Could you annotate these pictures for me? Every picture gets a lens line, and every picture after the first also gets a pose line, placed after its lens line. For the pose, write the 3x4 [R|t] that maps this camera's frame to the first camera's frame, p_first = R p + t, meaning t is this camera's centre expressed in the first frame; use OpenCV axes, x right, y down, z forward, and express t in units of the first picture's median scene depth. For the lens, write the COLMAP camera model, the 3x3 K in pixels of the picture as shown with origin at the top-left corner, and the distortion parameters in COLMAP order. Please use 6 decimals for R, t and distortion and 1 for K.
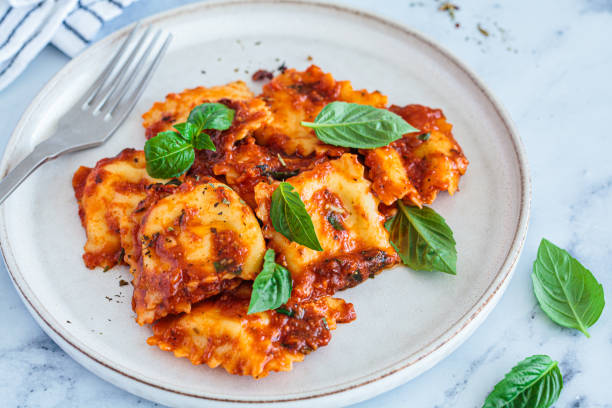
lens RADIAL K [[2005.0, 0, 306.0], [0, 2005.0, 204.0], [0, 0, 1]] dist [-0.063843, 0.250160]
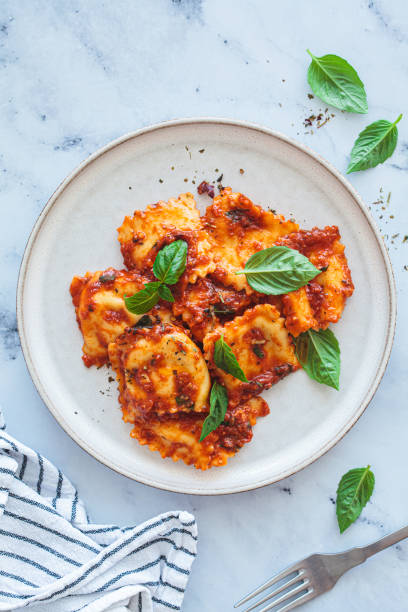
lens RADIAL K [[2005.0, 0, 204.0], [0, 2005.0, 306.0], [0, 0, 1]] dist [-0.063843, 0.250160]
pose [[0.999611, 0.005621, 0.027334, -0.063704], [-0.023027, 0.719447, 0.694166, -1.010096], [-0.015763, -0.694525, 0.719296, -0.011998]]
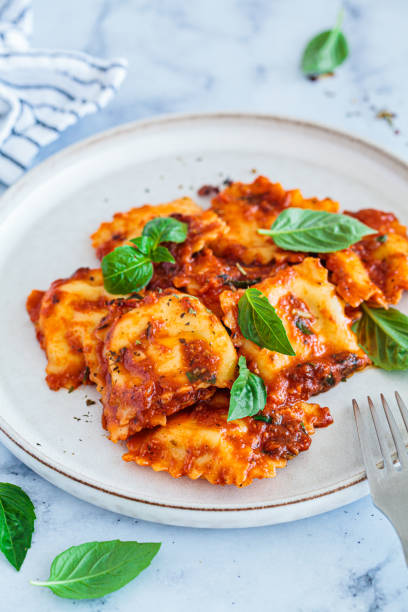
lens RADIAL K [[2005.0, 0, 204.0], [0, 2005.0, 306.0], [0, 0, 1]] dist [-0.063843, 0.250160]
pose [[0.997344, -0.058960, 0.042763, -0.074866], [0.061012, 0.996963, -0.048404, 0.043200], [-0.039779, 0.050885, 0.997912, 0.023592]]
